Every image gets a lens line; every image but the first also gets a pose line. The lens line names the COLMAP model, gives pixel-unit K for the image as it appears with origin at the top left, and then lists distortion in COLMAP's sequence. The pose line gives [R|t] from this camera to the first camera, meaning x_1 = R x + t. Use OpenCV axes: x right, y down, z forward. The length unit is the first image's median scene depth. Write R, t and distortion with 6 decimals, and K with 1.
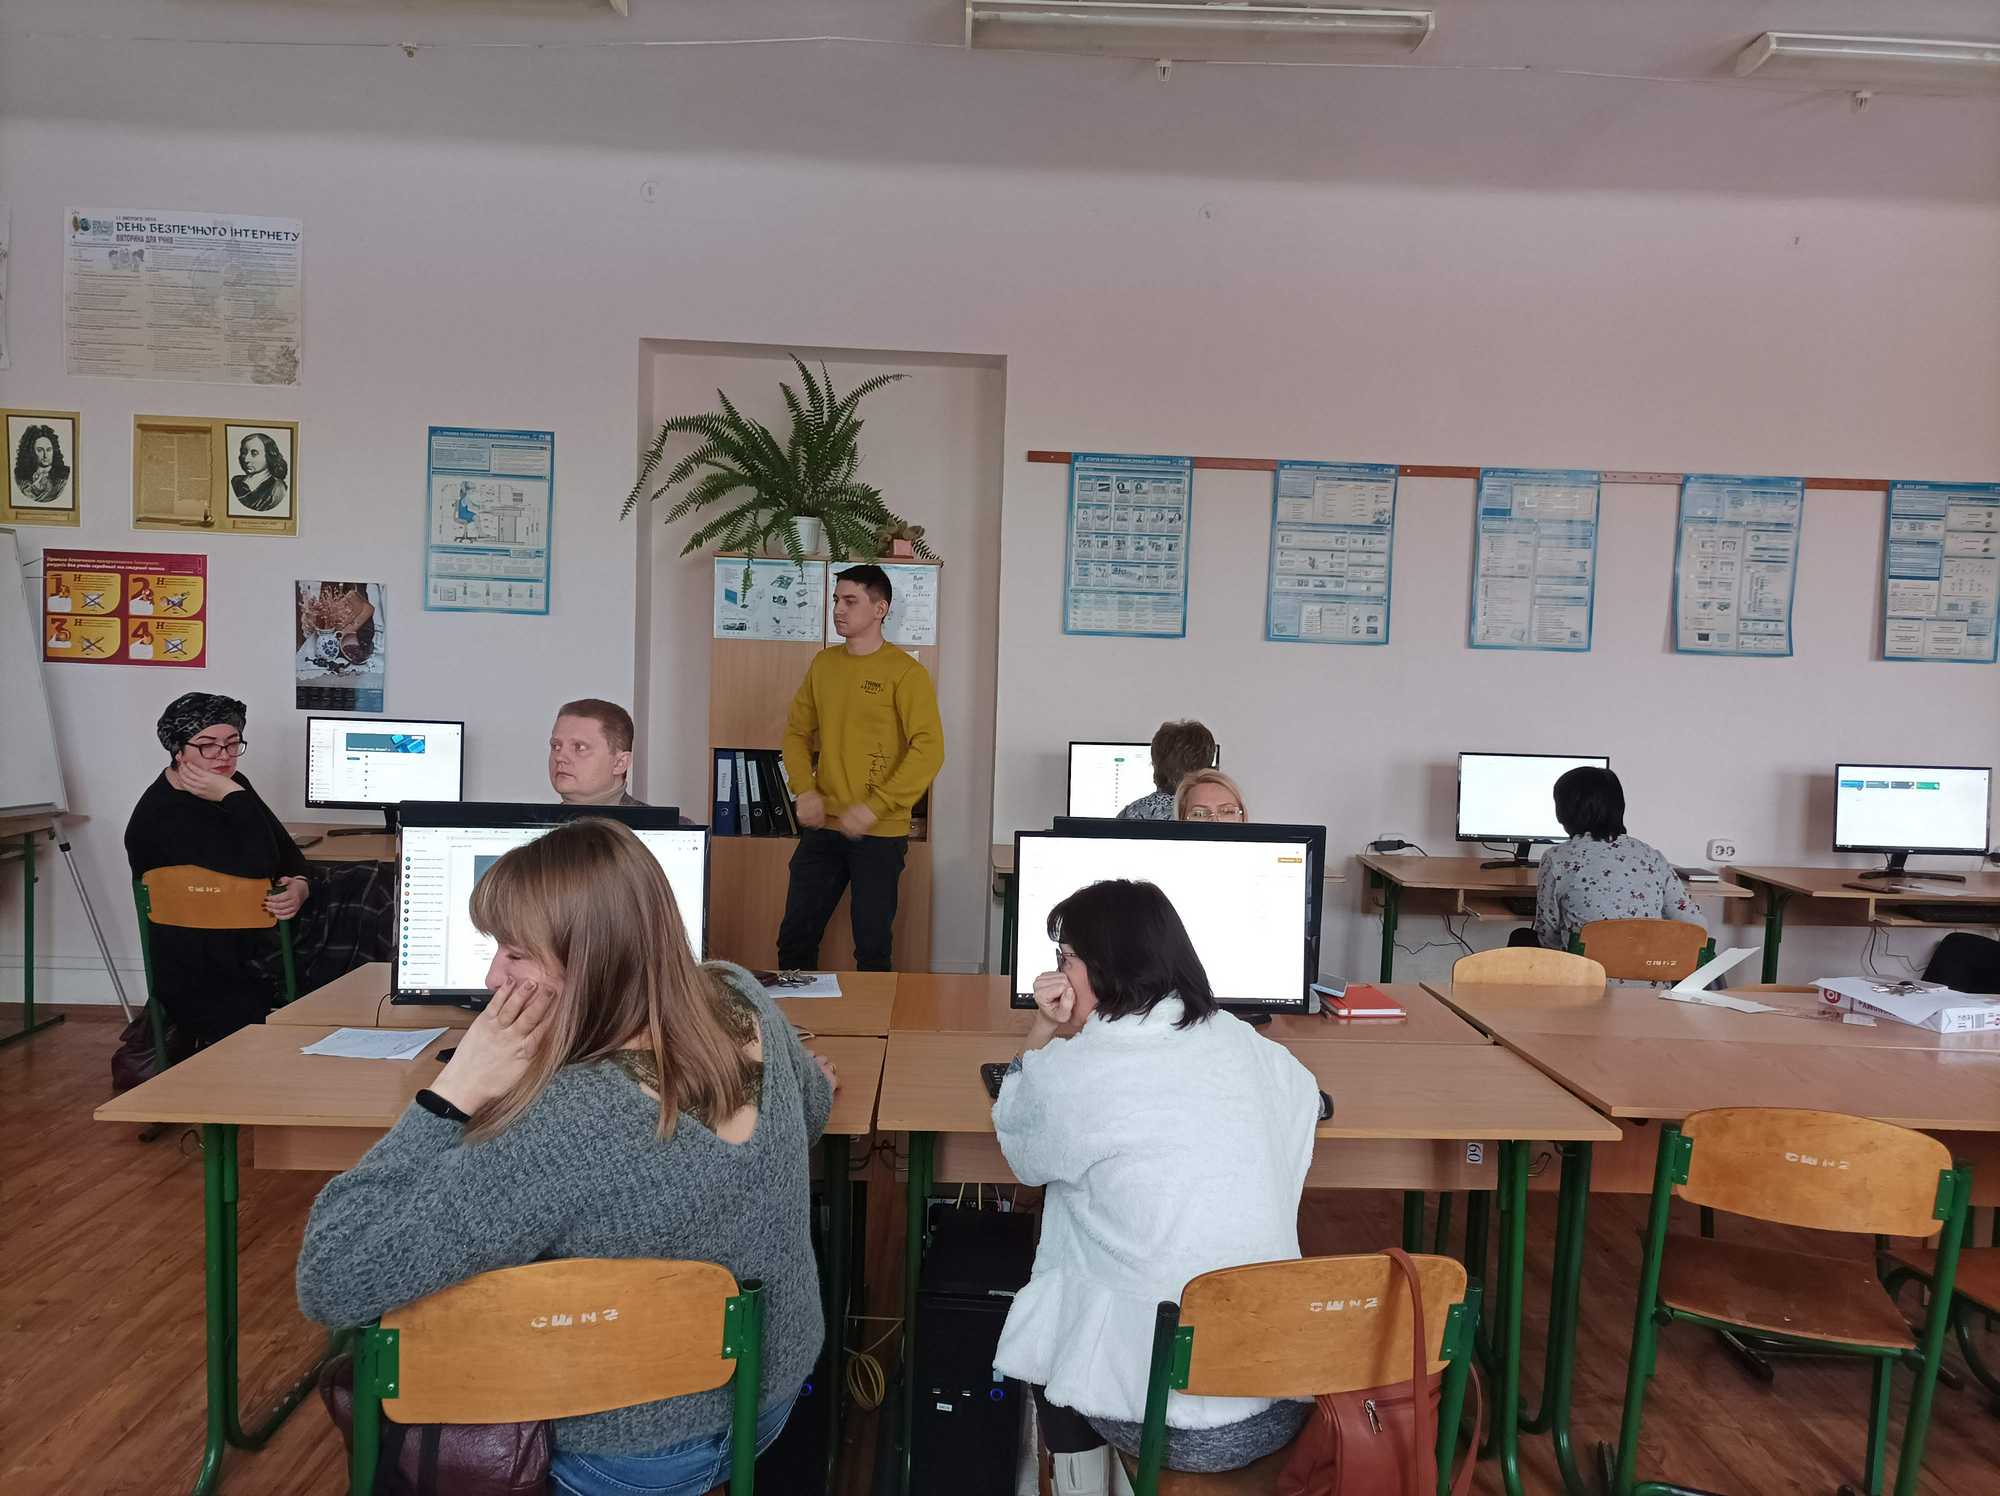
lens RADIAL K [[1463.6, 0, 1000.0], [0, 1463.6, 748.0], [0, 0, 1]] dist [0.007613, -0.004158]
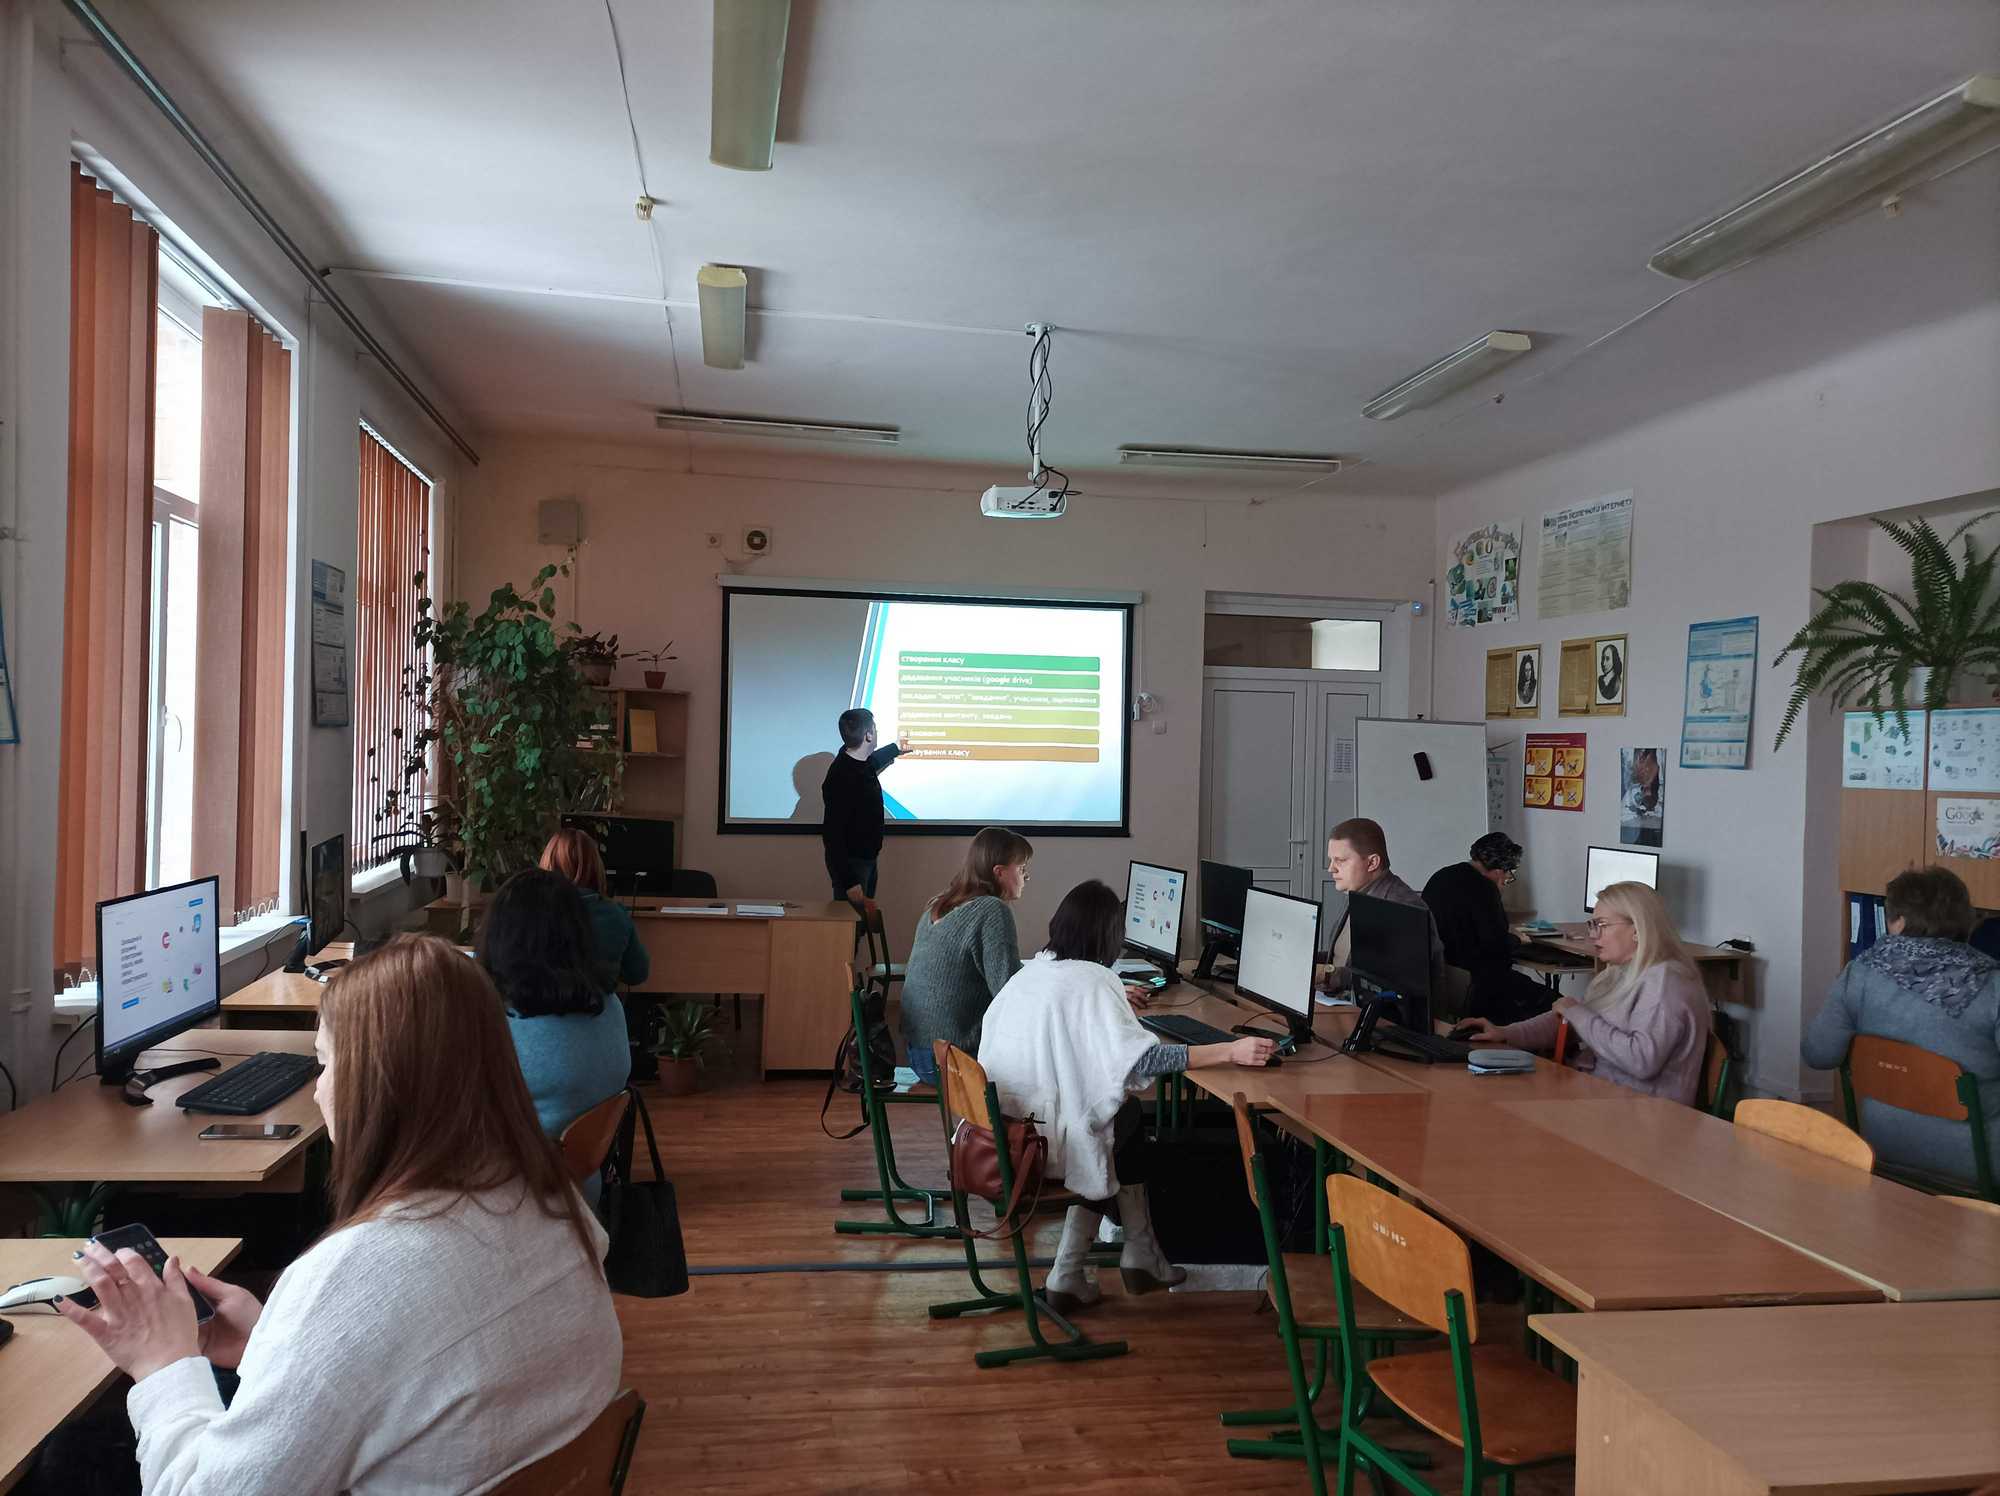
lens RADIAL K [[1463.6, 0, 1000.0], [0, 1463.6, 748.0], [0, 0, 1]] dist [0.007613, -0.004158]
pose [[0.149774, -0.036638, -0.988041, 0.171781], [-0.093849, 0.994274, -0.051095, 0.002000], [0.984256, 0.100379, 0.145478, 0.051648]]
